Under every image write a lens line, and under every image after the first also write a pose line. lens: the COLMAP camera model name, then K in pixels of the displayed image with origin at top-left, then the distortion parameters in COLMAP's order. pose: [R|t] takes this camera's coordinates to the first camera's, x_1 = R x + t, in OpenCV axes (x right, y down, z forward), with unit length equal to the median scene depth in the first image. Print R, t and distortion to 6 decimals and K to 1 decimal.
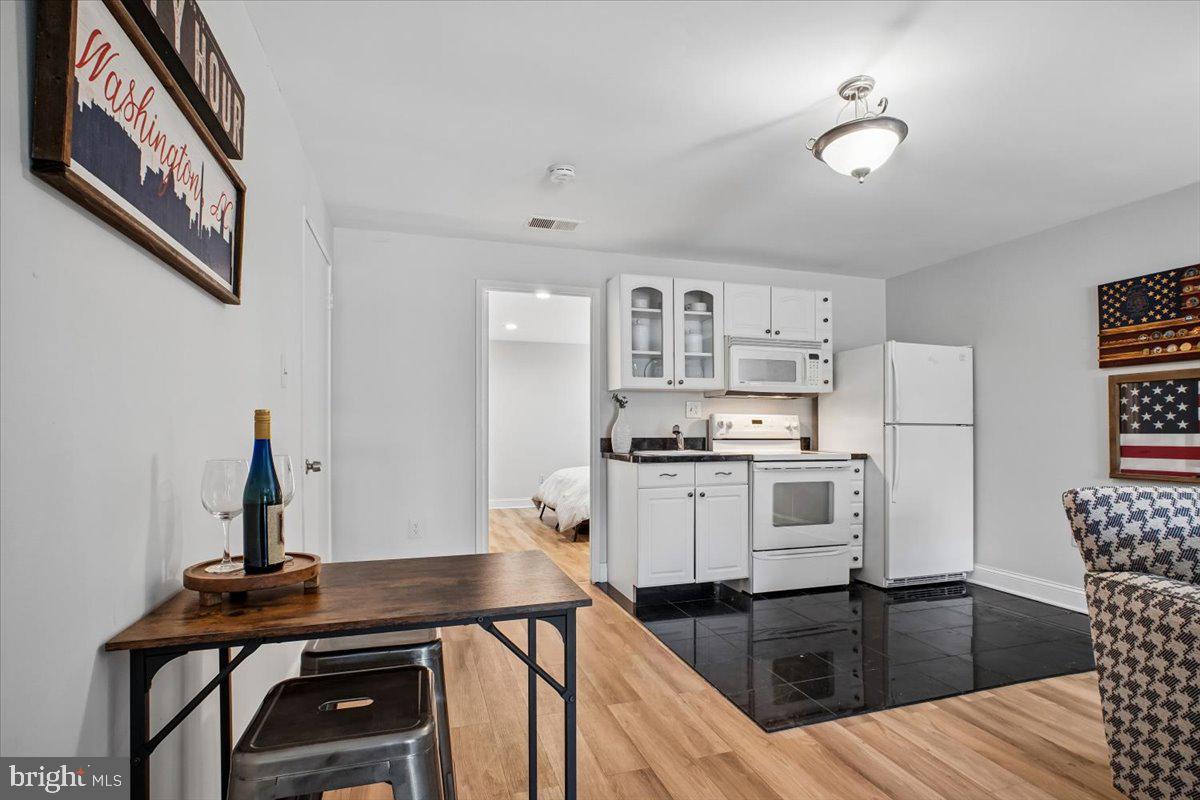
lens RADIAL K [[587.5, 0, 600.0], [0, 587.5, 423.4], [0, 0, 1]] dist [-0.021664, 0.010684]
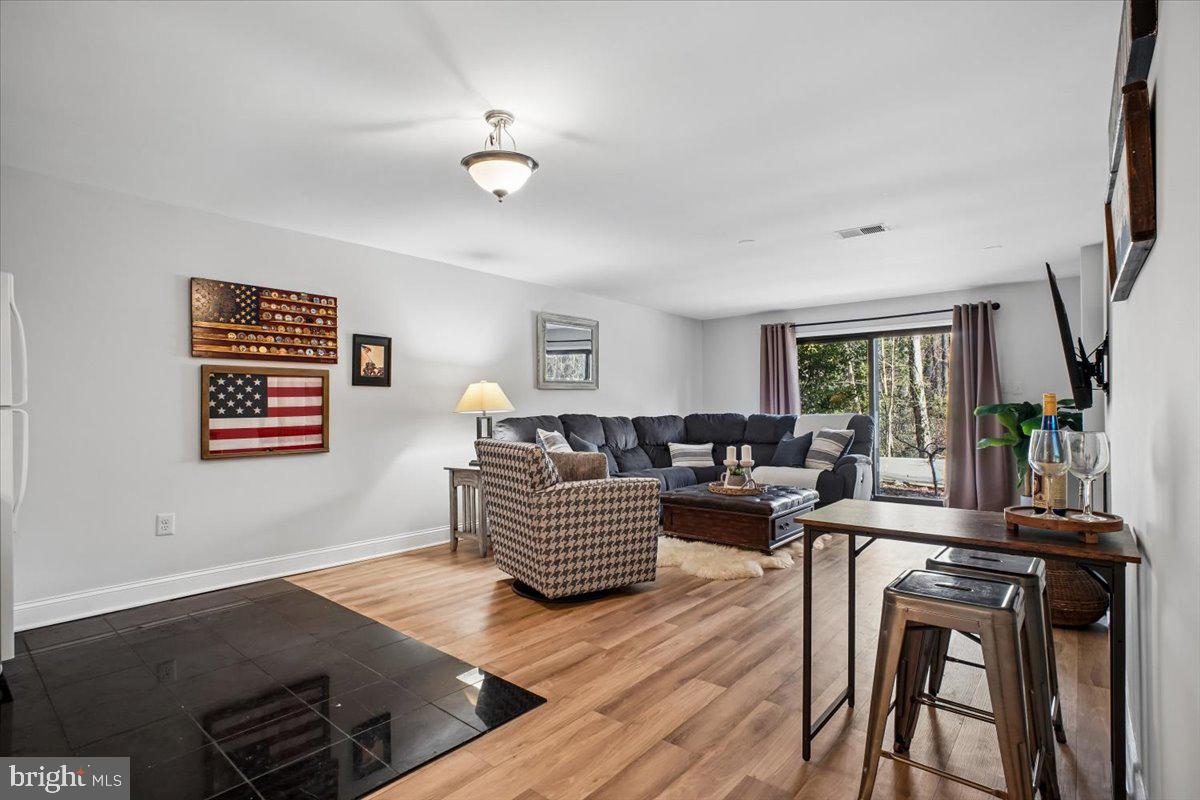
lens RADIAL K [[587.5, 0, 600.2], [0, 587.5, 402.3], [0, 0, 1]] dist [-0.021664, 0.010684]
pose [[-0.526752, 0.013361, 0.849914, -0.457444], [-0.000181, 0.999875, -0.015831, 0.004272], [-0.850019, -0.008493, -0.526683, 1.010636]]
